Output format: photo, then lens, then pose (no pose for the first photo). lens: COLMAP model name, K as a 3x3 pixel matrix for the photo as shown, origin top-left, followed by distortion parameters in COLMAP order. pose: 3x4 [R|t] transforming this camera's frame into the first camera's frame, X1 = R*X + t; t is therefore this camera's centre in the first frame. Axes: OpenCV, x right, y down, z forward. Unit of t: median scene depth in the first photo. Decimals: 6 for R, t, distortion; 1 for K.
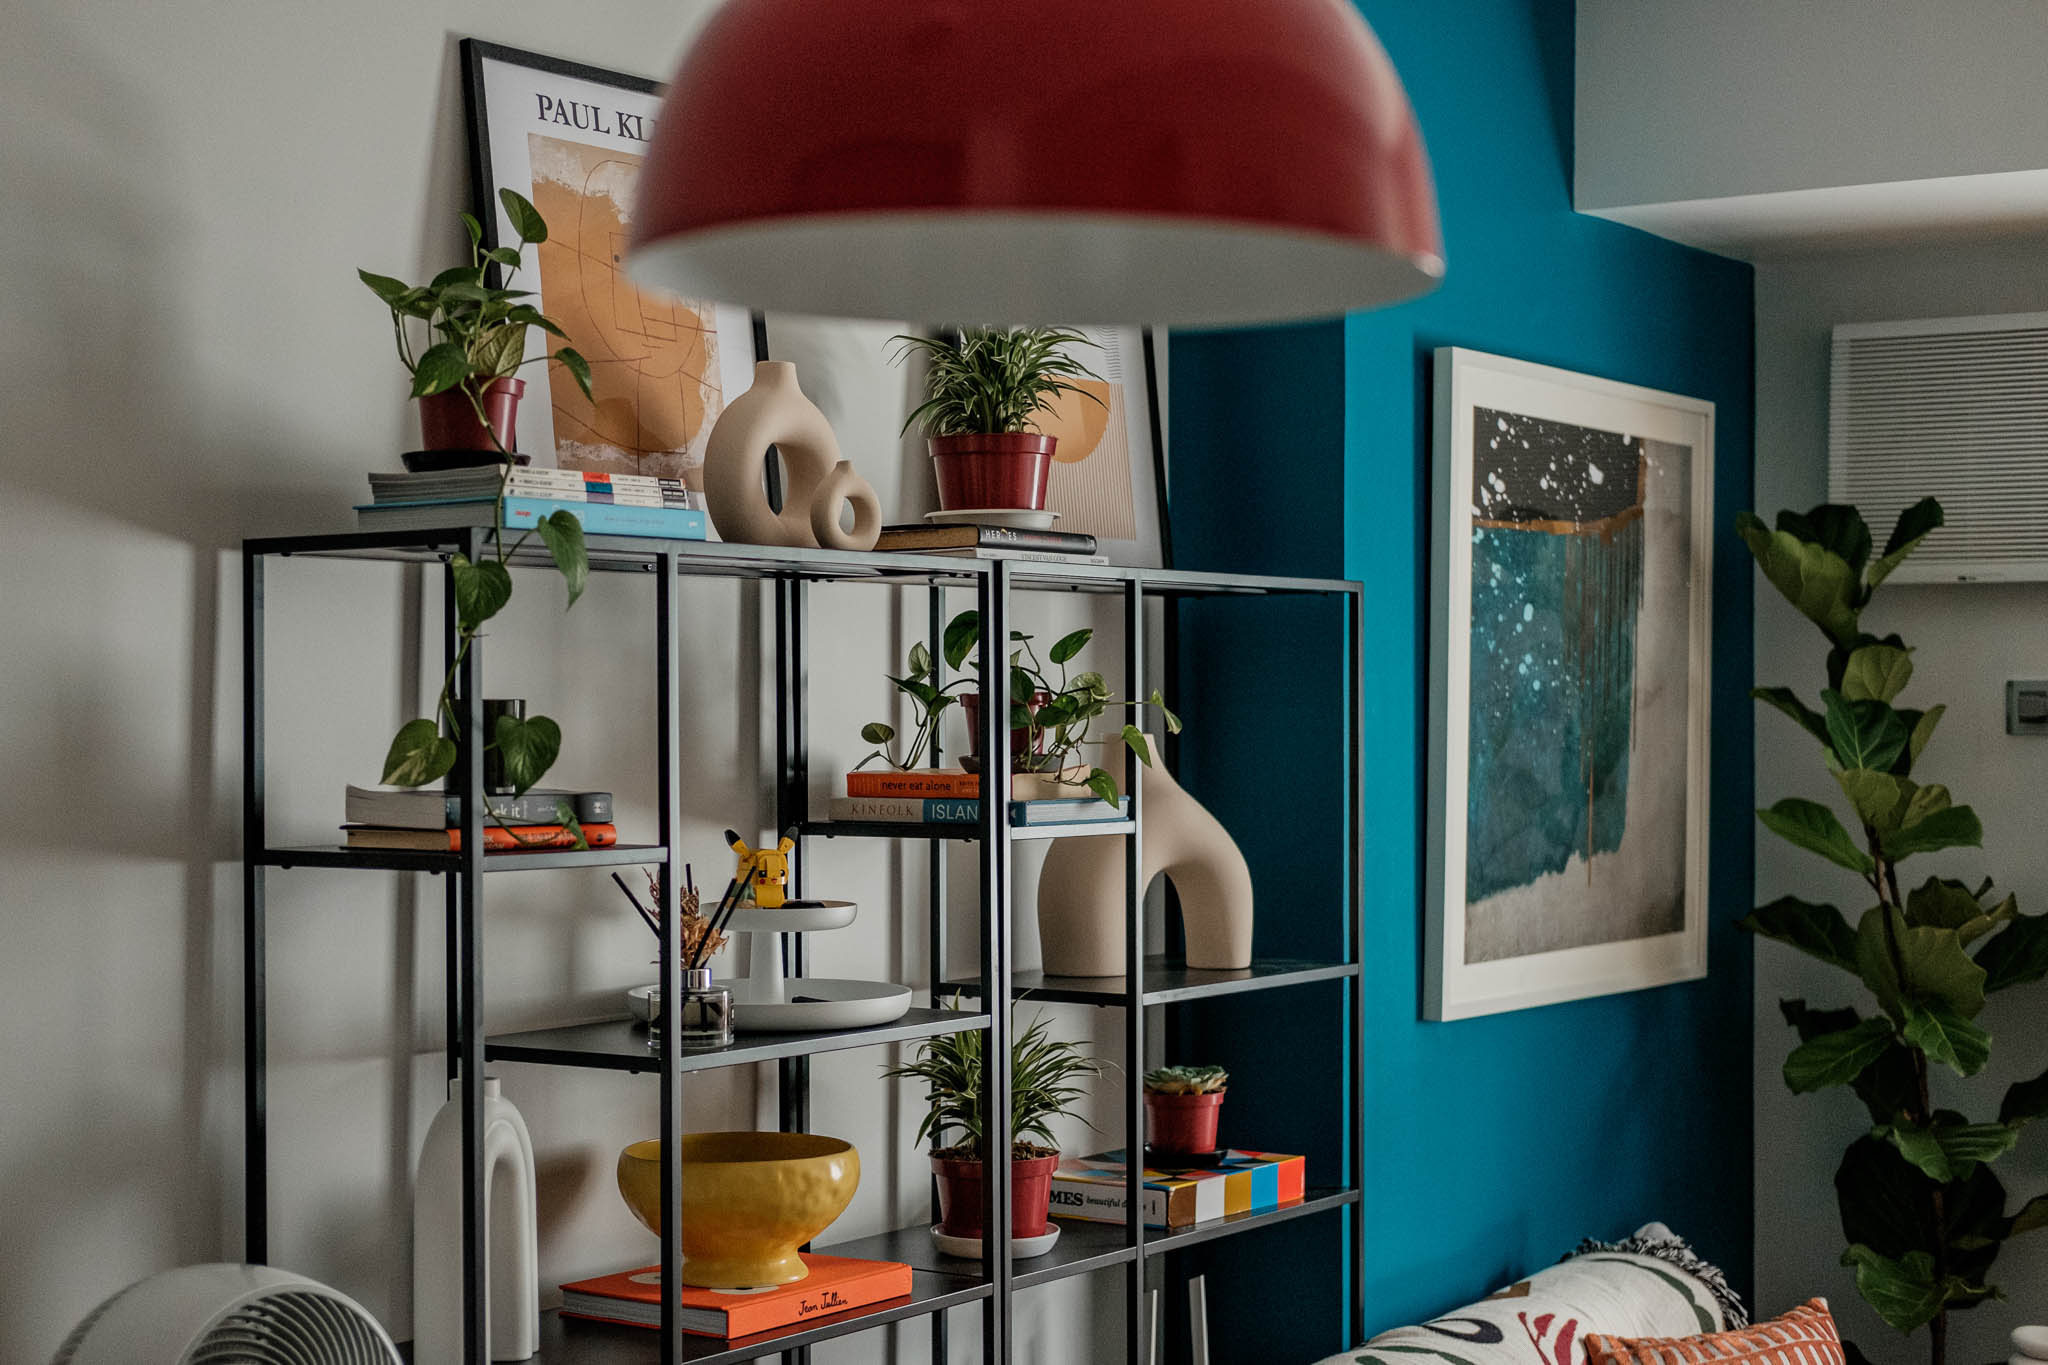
lens RADIAL K [[3072.5, 0, 1024.0], [0, 3072.5, 682.5], [0, 0, 1]] dist [-0.013454, 0.104668]
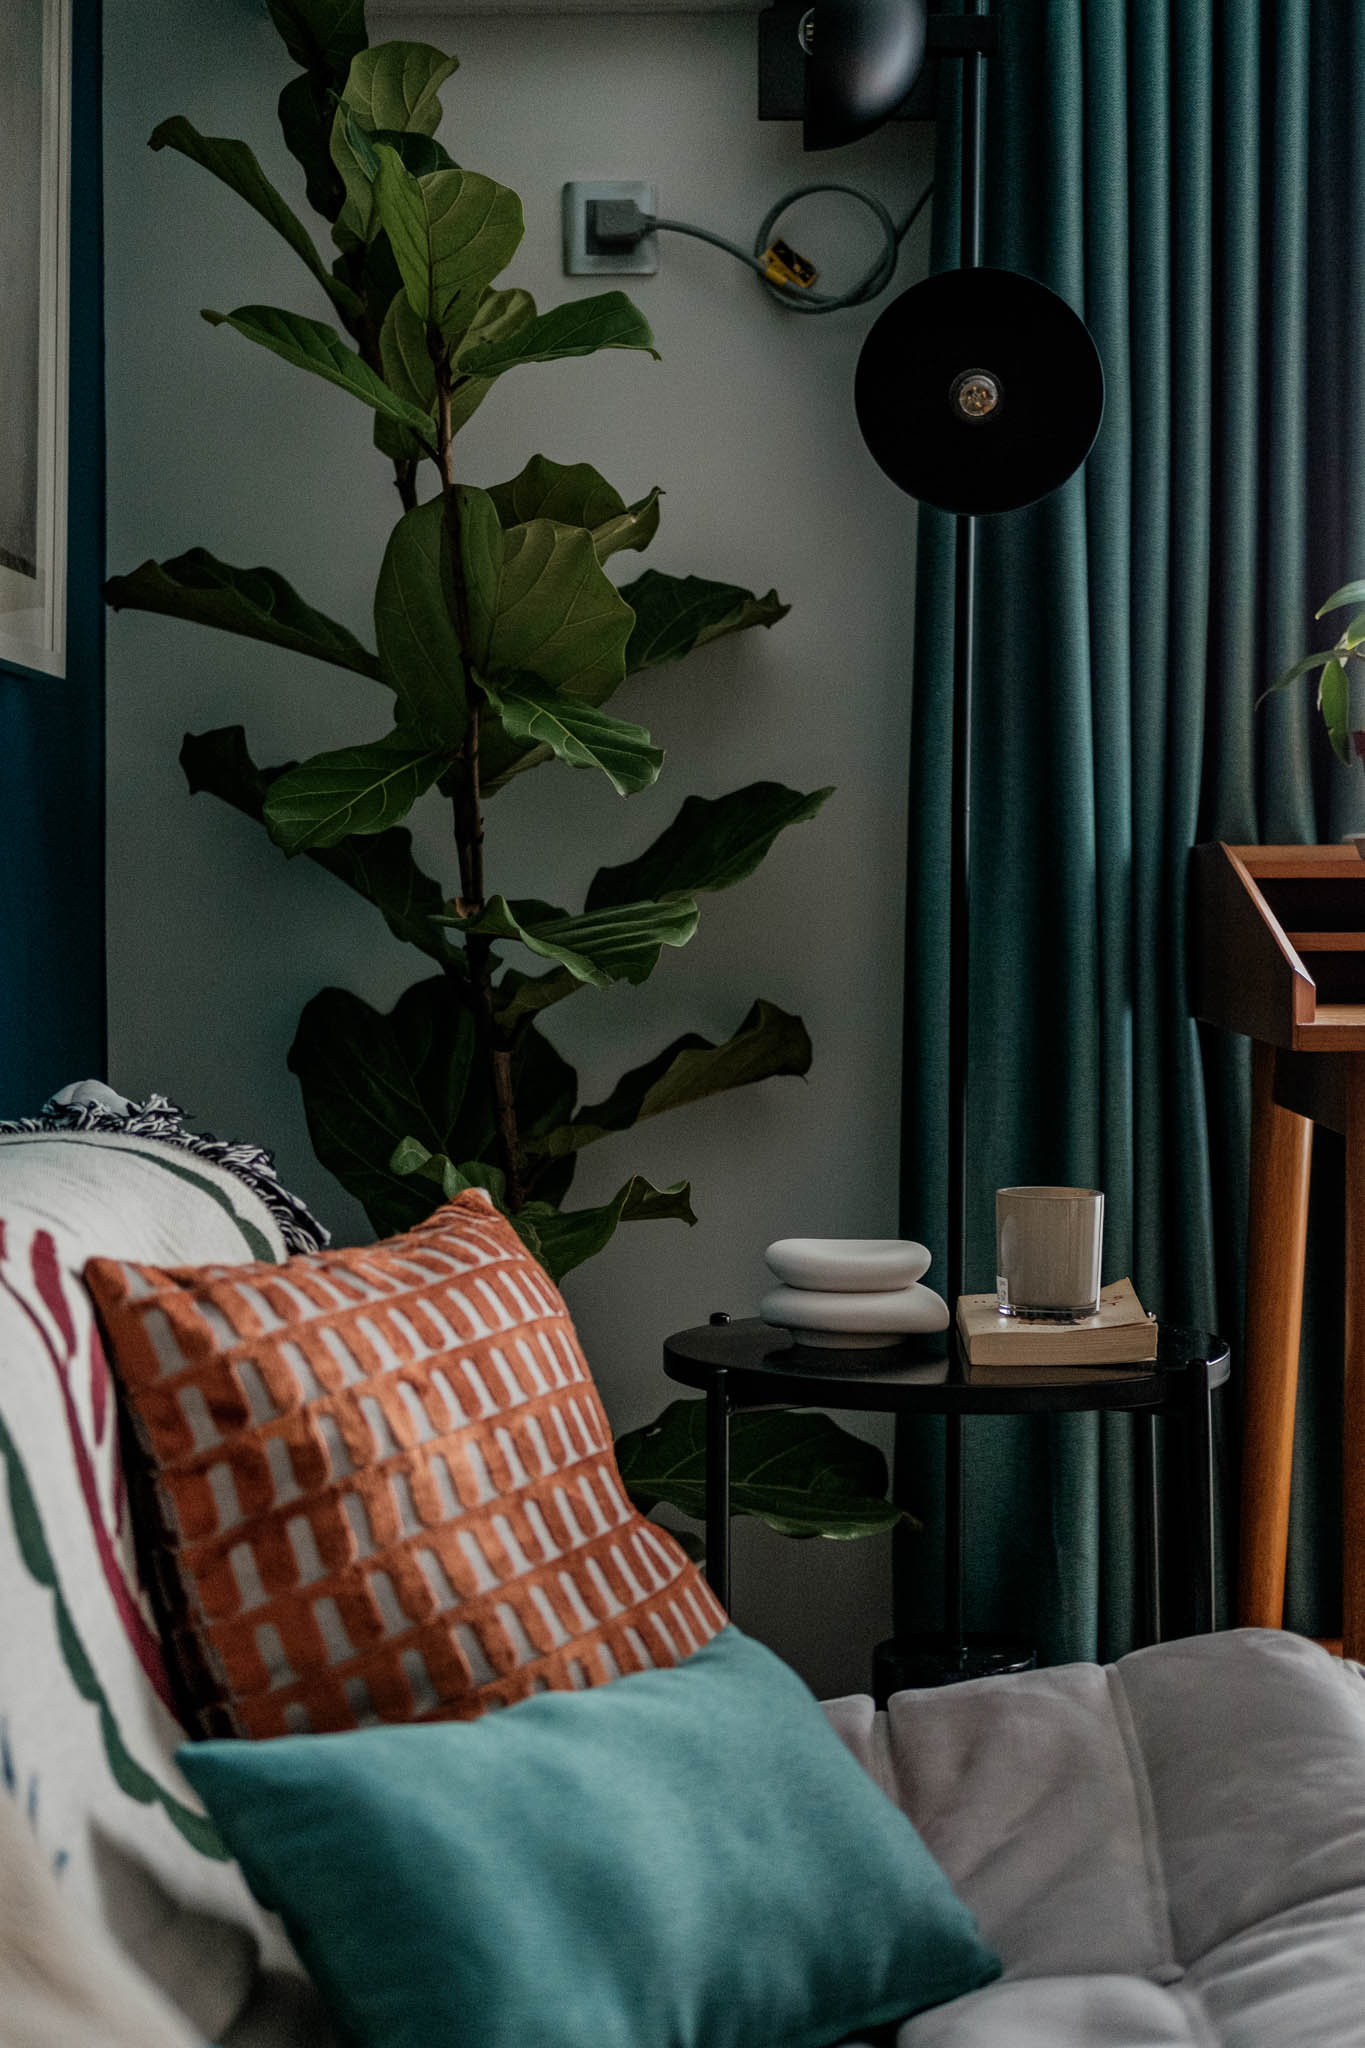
lens RADIAL K [[3072.5, 0, 682.5], [0, 3072.5, 1024.0], [0, 0, 1]] dist [-0.013454, 0.104668]
pose [[0.845611, -0.024343, 0.533244, 0.036393], [0.001808, 0.999085, 0.042741, 0.163158], [-0.533797, -0.035178, 0.844881, 0.616092]]
